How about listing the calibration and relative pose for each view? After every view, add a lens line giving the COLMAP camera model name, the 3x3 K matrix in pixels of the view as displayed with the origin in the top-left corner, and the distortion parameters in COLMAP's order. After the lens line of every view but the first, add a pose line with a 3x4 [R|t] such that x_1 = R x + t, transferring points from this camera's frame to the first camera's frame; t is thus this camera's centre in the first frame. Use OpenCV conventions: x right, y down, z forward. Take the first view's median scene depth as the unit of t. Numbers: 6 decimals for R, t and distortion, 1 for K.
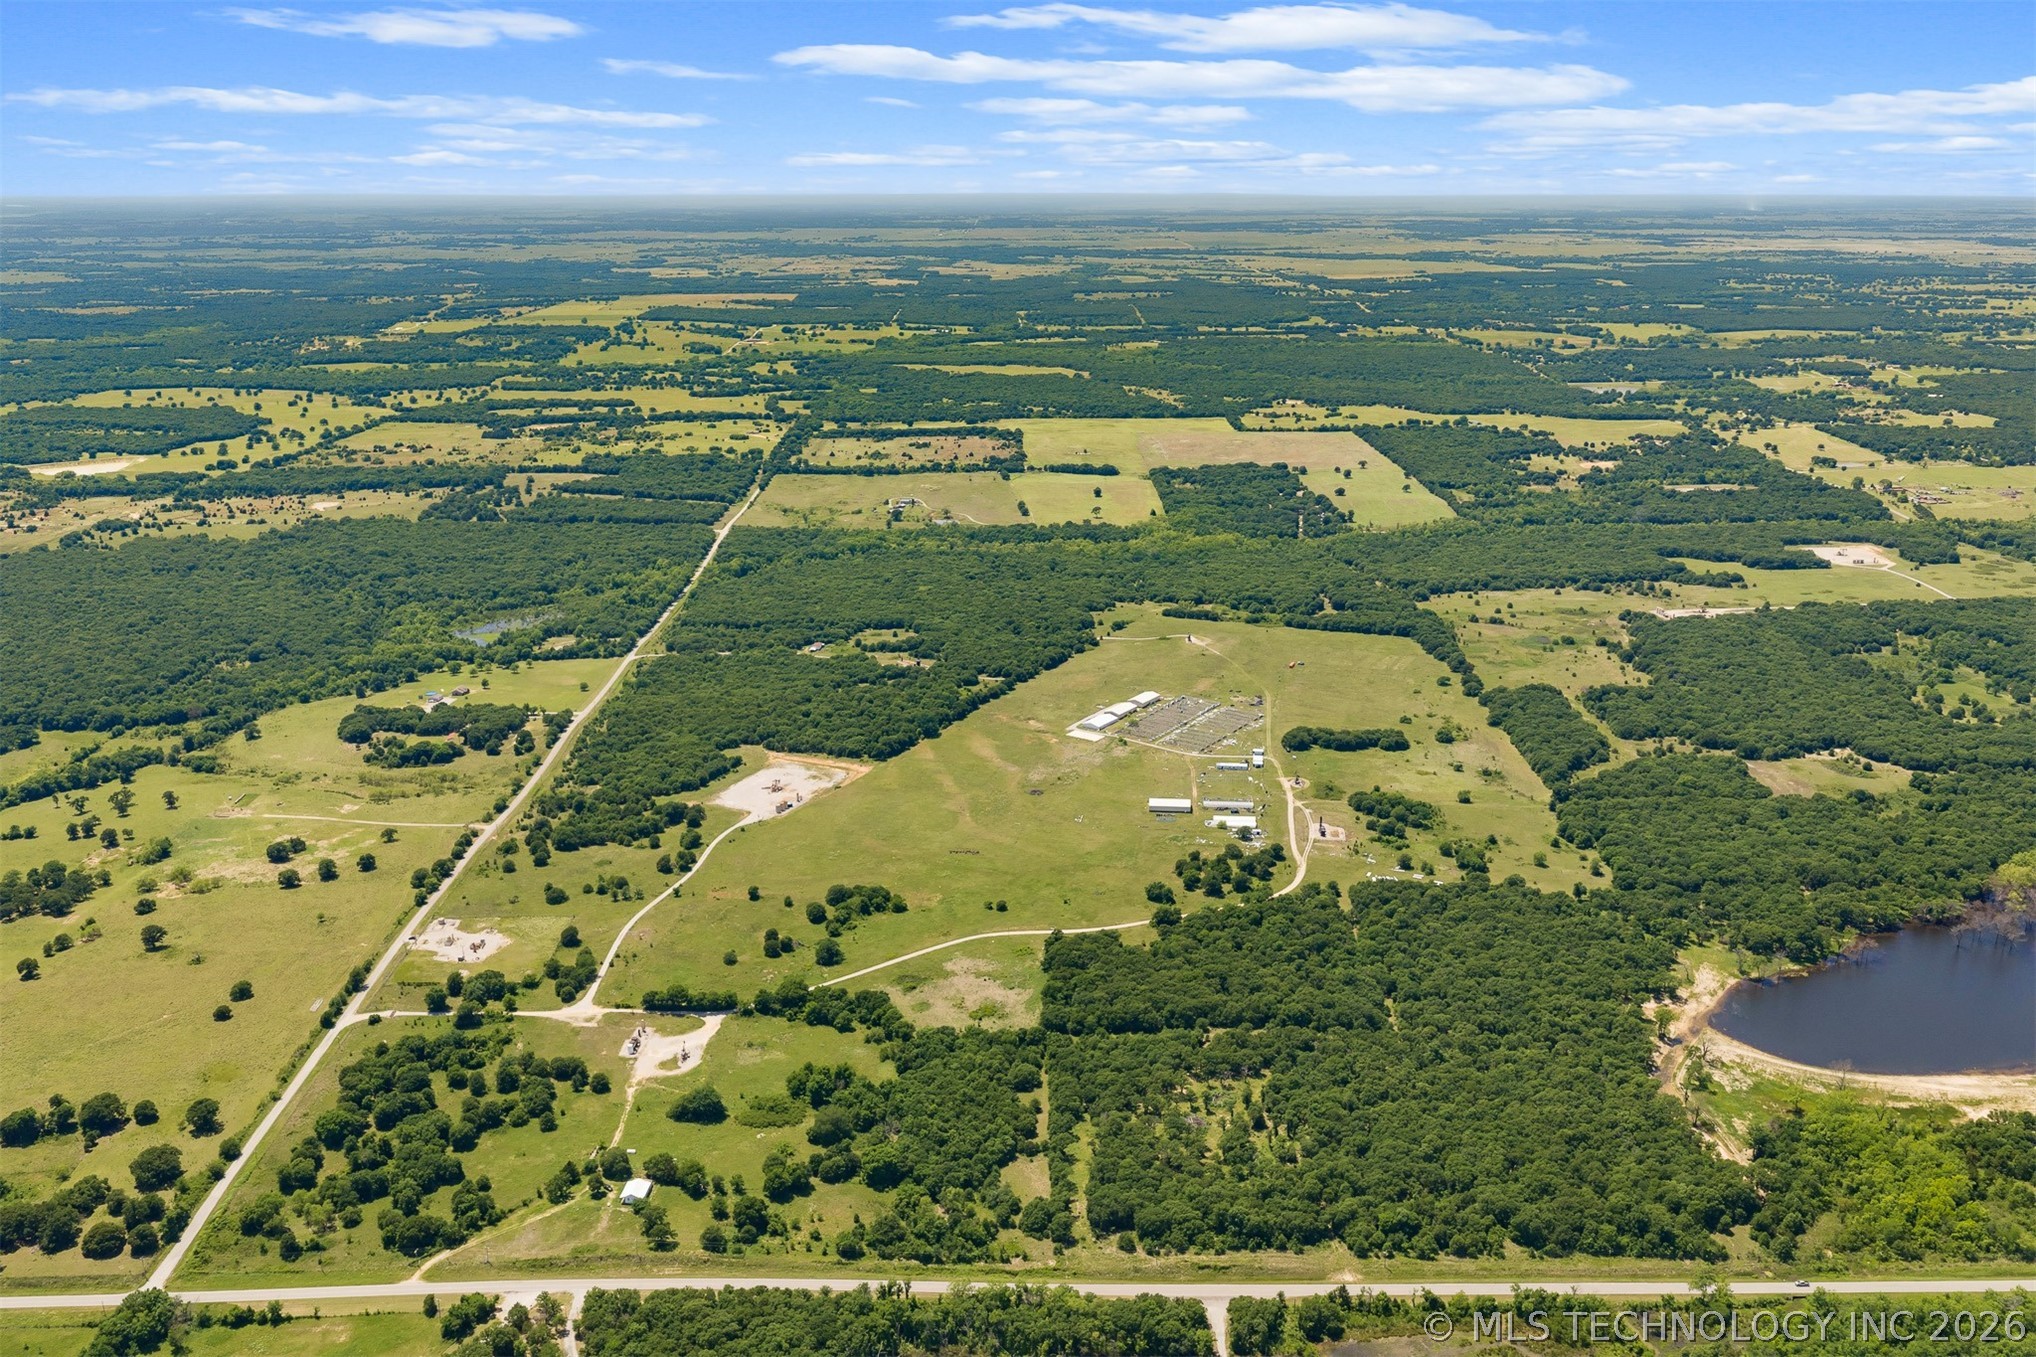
lens RADIAL K [[1675.2, 0, 1043.5], [0, 1675.2, 641.3], [0, 0, 1]] dist [0.009248, -0.017509]
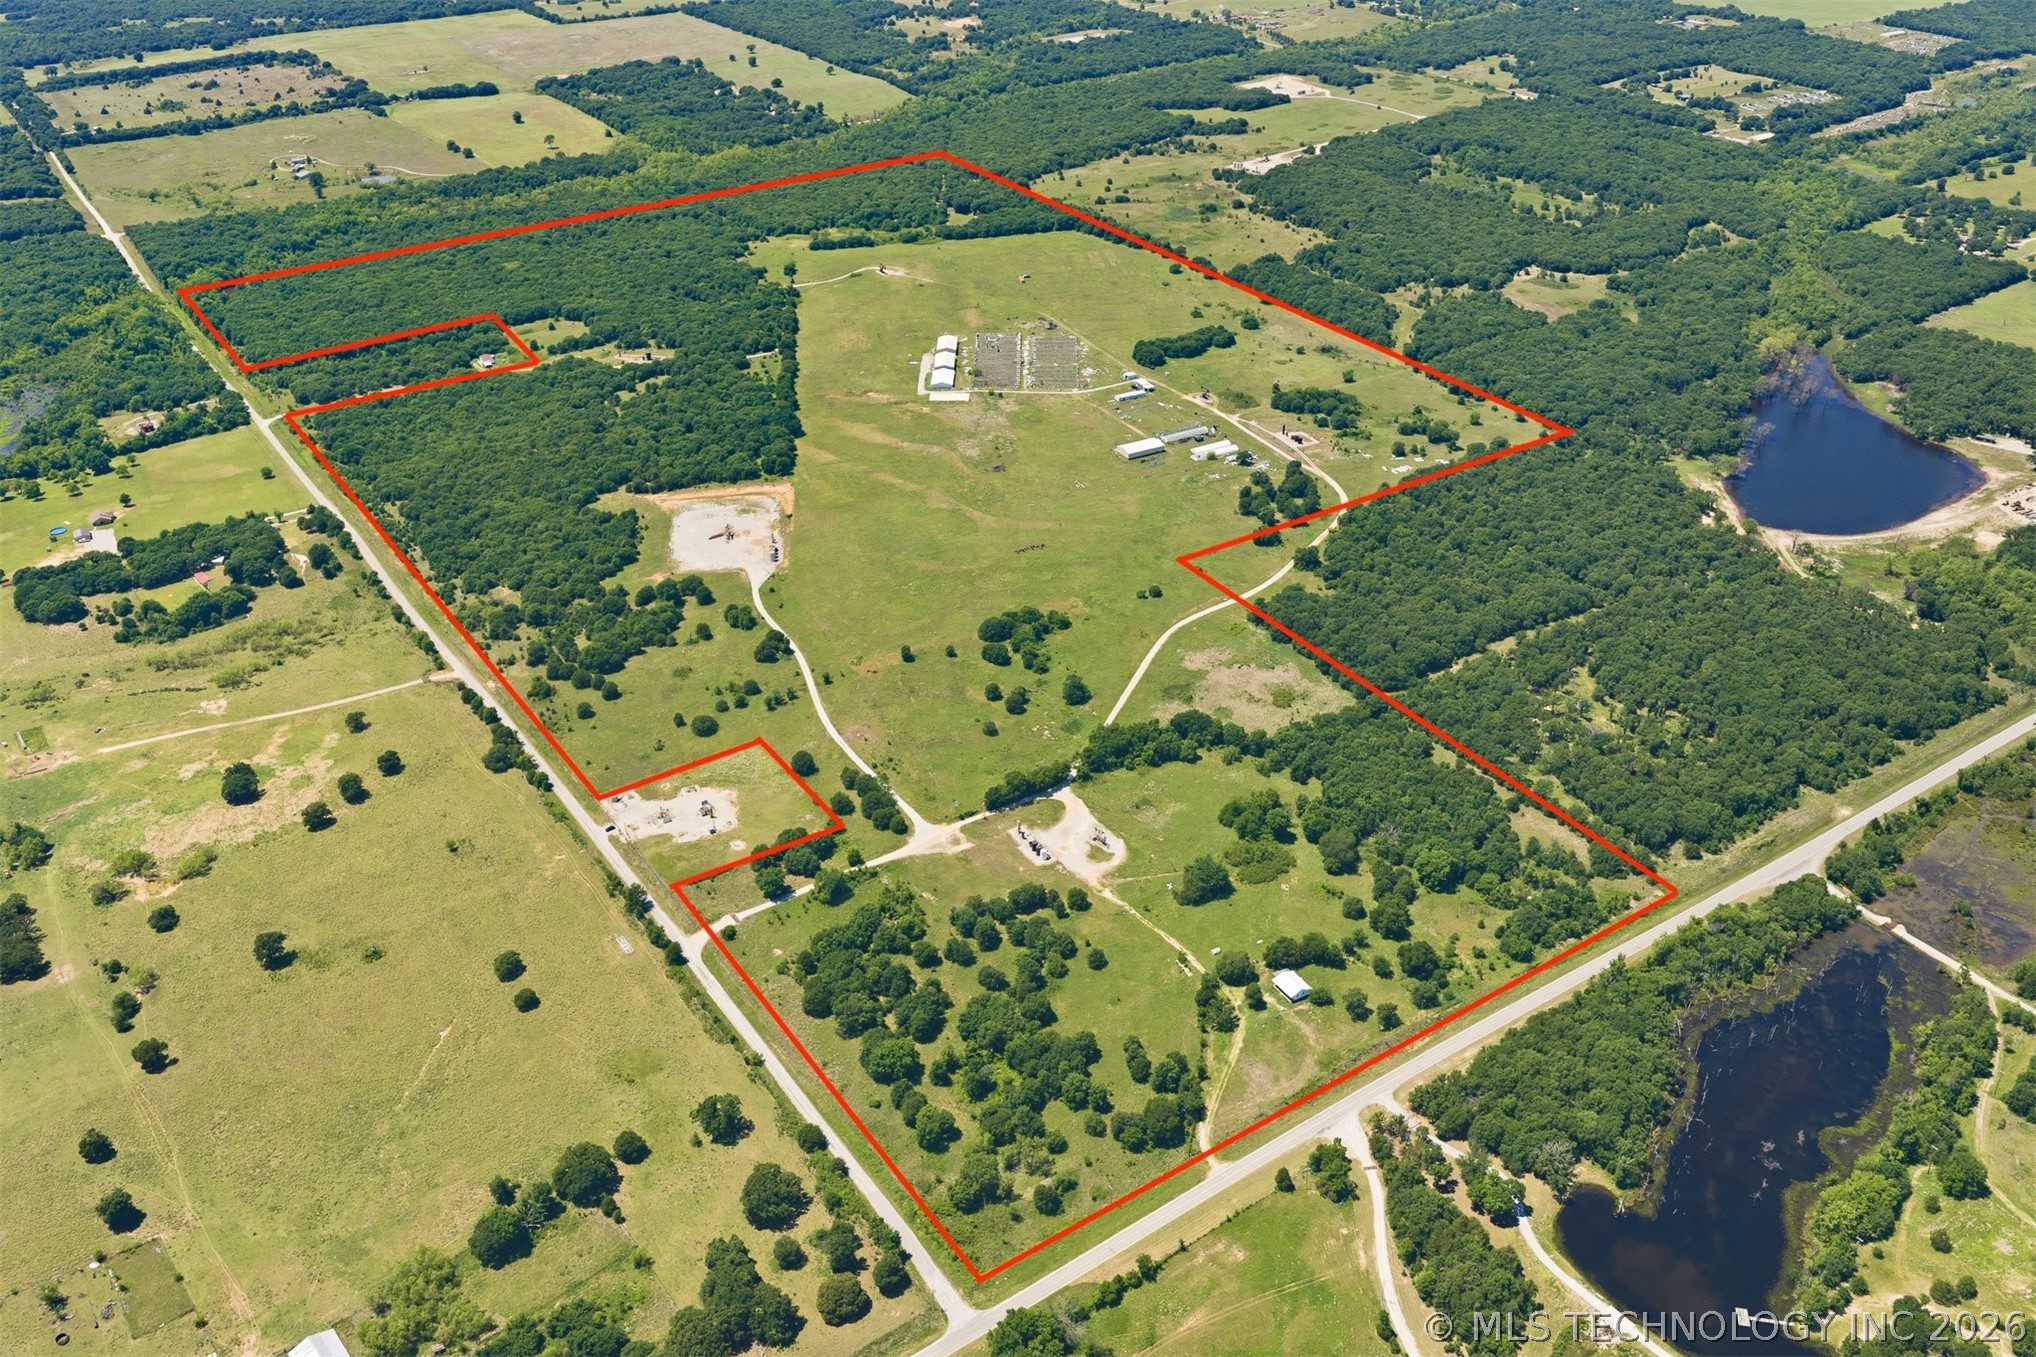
lens RADIAL K [[1675.2, 0, 1043.5], [0, 1675.2, 641.3], [0, 0, 1]] dist [0.009248, -0.017509]
pose [[0.836091, -0.278643, 0.472557, -0.591369], [0.154497, 0.946134, 0.284537, -0.102552], [-0.526386, -0.164891, 0.834104, 0.278494]]
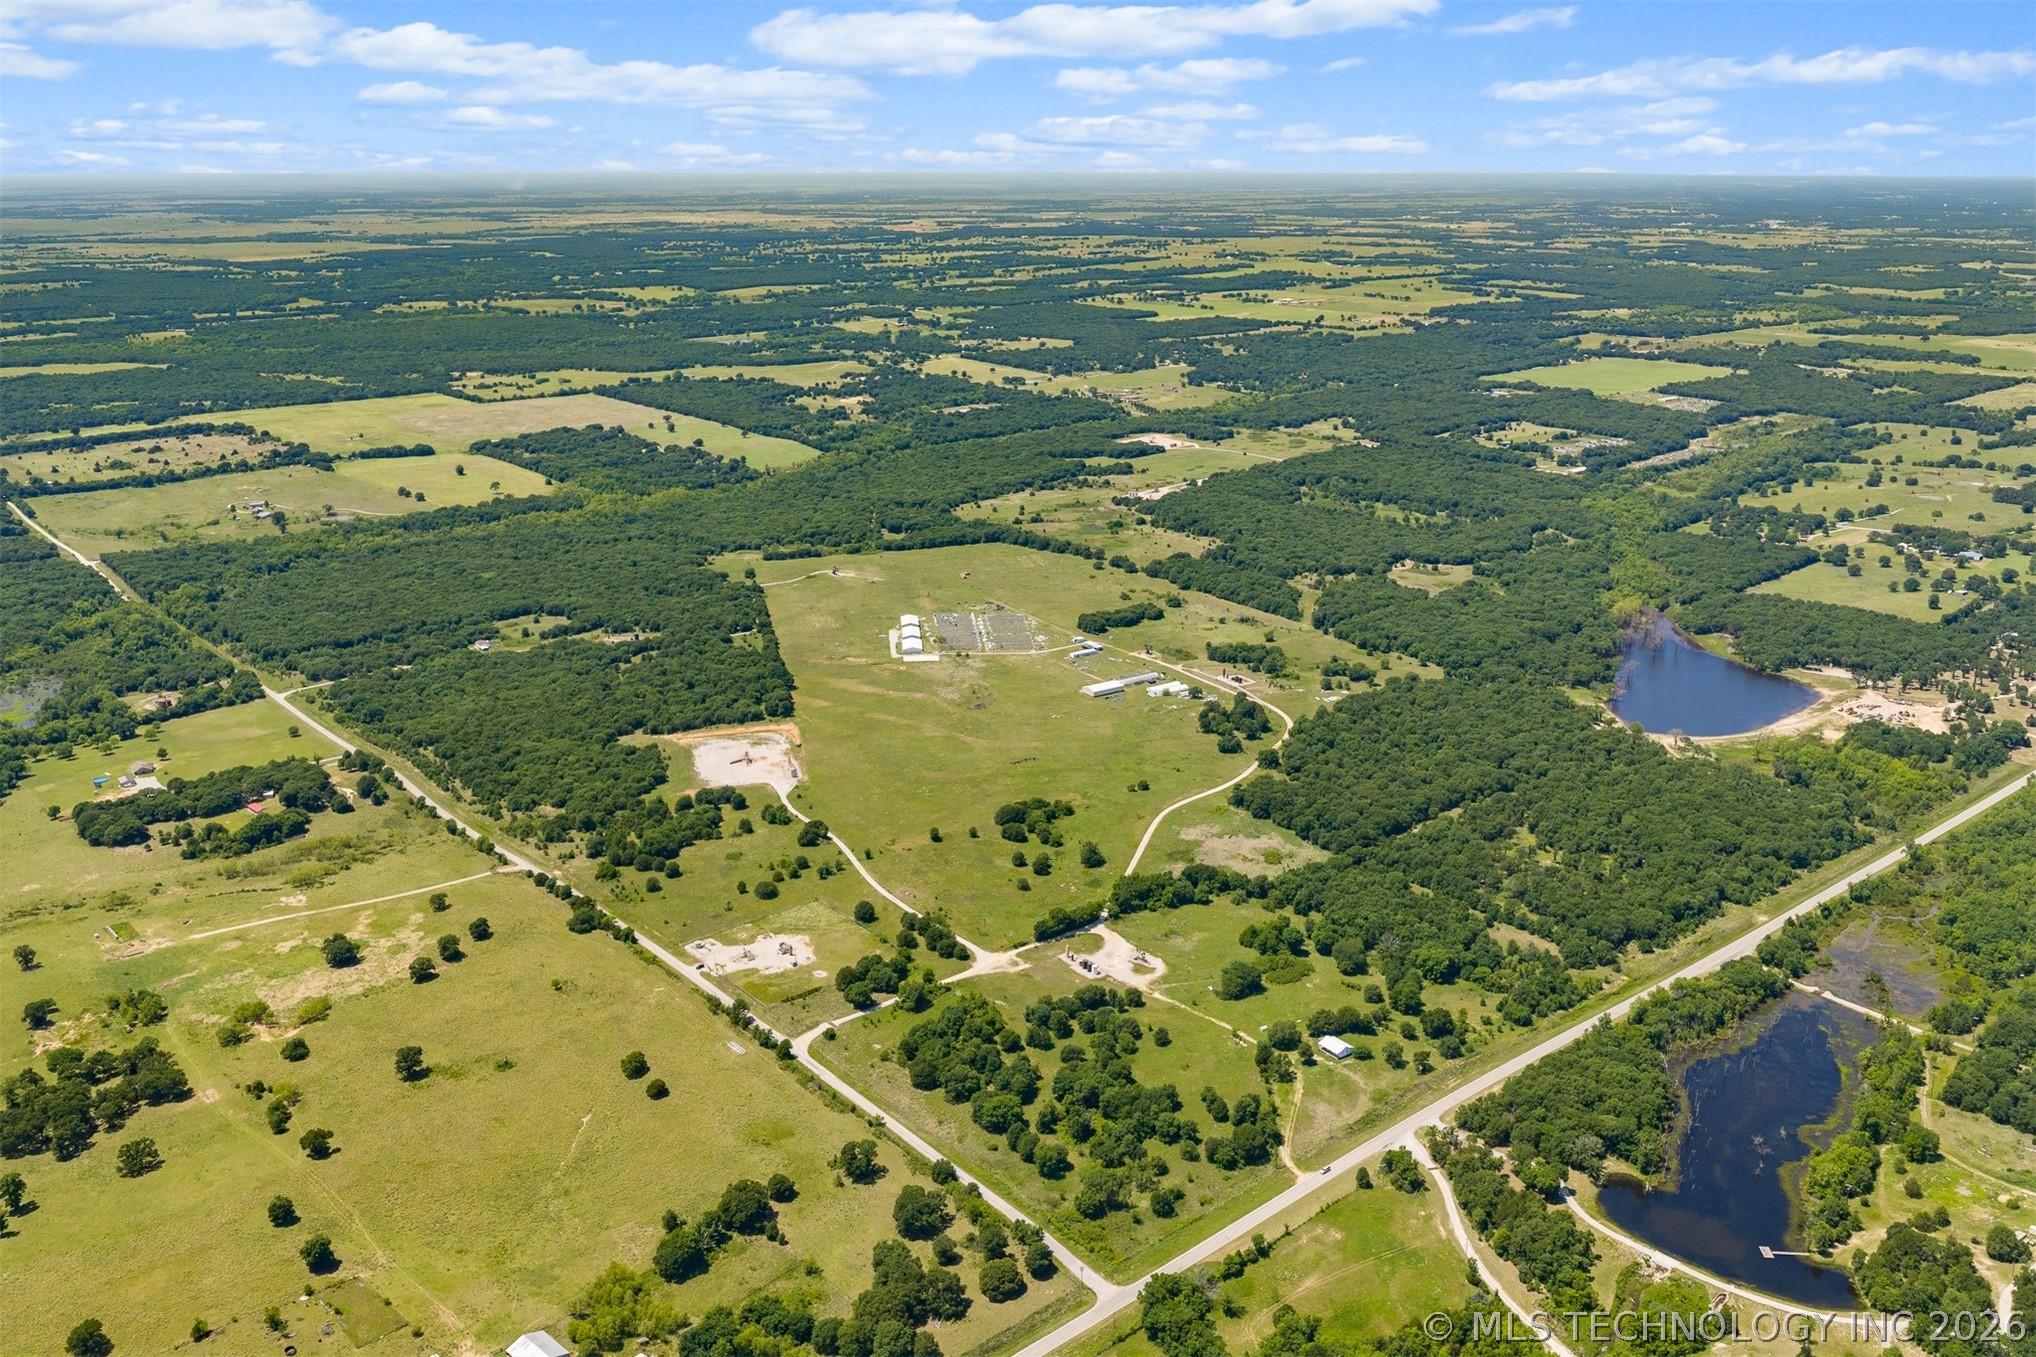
lens RADIAL K [[1675.2, 0, 1043.5], [0, 1675.2, 641.3], [0, 0, 1]] dist [0.009248, -0.017509]
pose [[0.775771, -0.177061, 0.605664, -0.782245], [0.170017, 0.982980, 0.069597, -0.017639], [-0.607678, 0.048982, 0.792671, 0.221163]]
